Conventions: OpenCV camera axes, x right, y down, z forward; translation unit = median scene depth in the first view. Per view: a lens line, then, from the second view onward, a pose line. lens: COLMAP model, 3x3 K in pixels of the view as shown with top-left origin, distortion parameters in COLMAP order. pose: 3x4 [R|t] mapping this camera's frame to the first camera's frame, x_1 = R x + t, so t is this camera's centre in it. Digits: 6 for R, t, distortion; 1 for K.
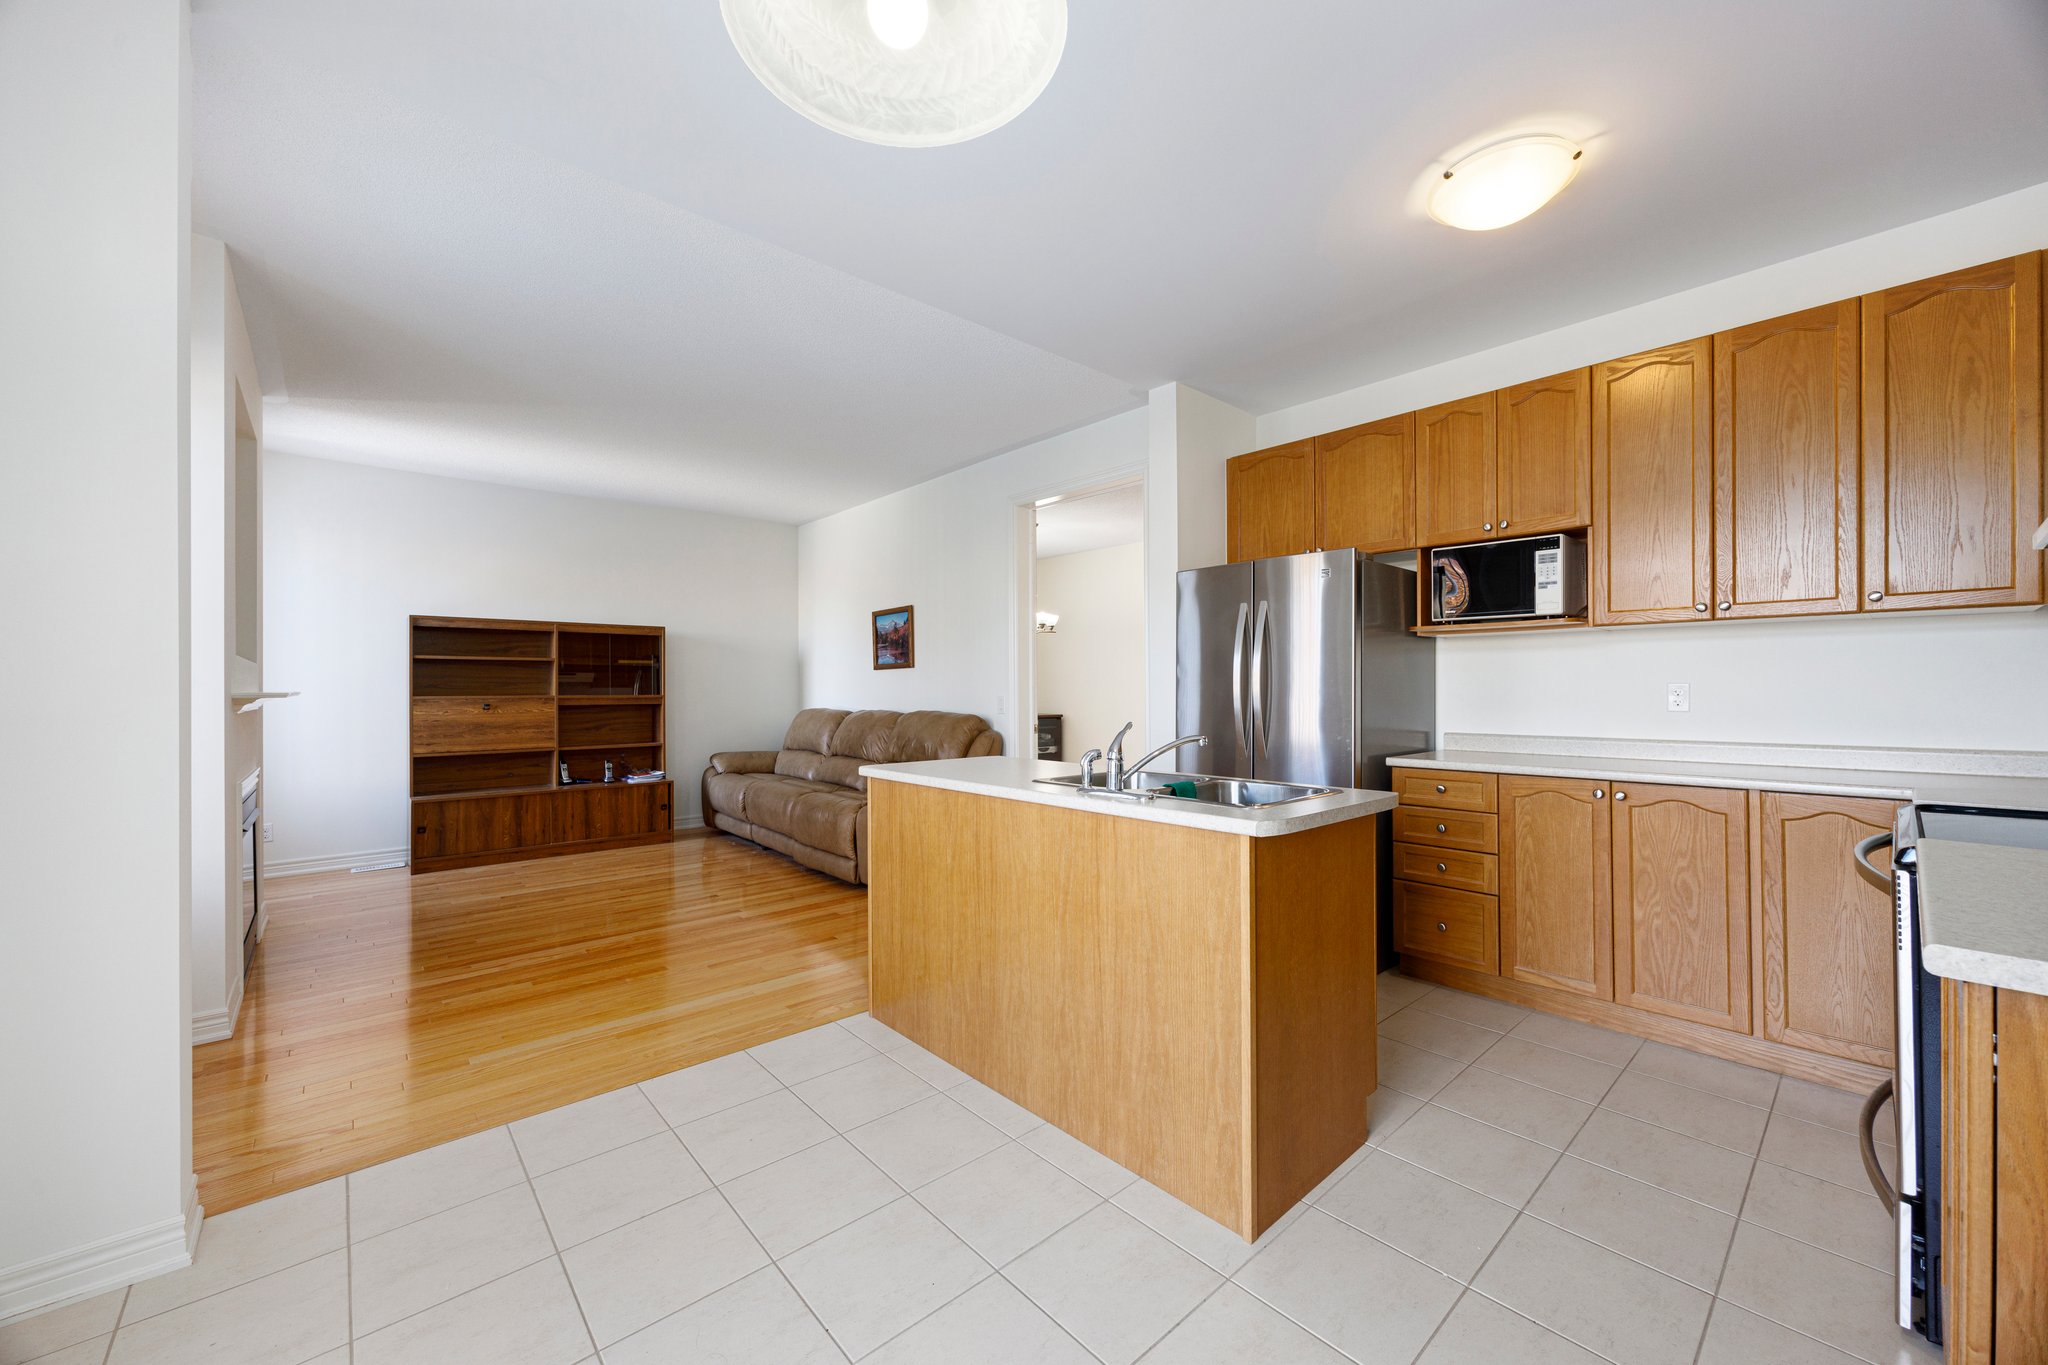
lens RADIAL K [[785.4, 0, 1043.1], [0, 785.4, 685.8], [0, 0, 1]] dist [-0.001610, 0.000028]
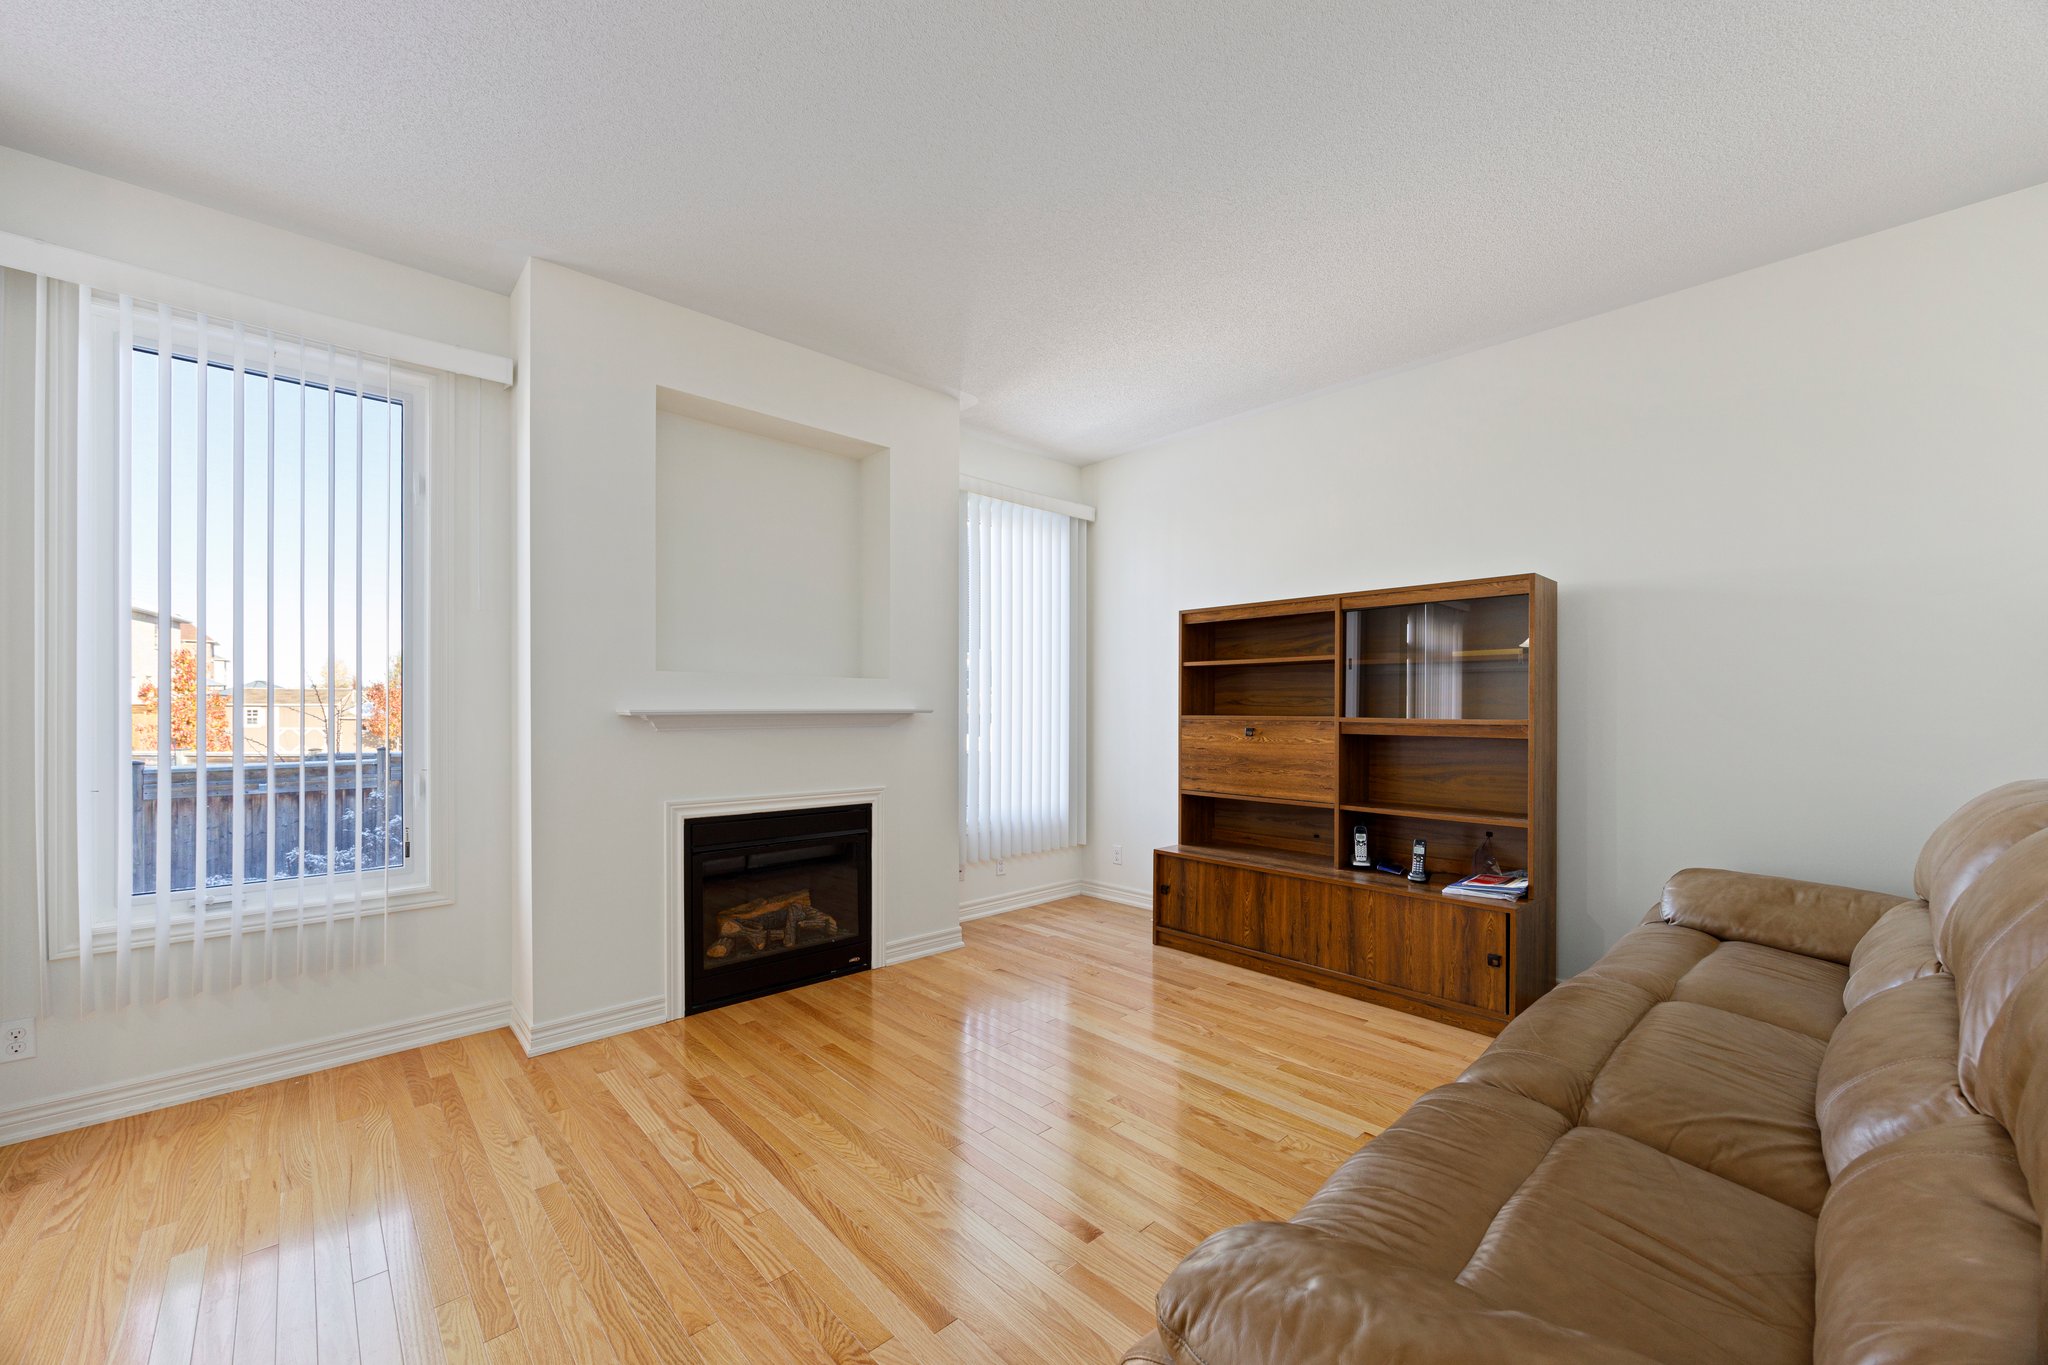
lens RADIAL K [[785.4, 0, 1042.2], [0, 785.4, 709.1], [0, 0, 1]] dist [-0.001610, 0.000028]
pose [[0.007541, 0.004223, -0.999963, -0.024286], [-0.000724, 0.999991, 0.004218, 0.003856], [0.999971, 0.000692, 0.007544, 0.820406]]
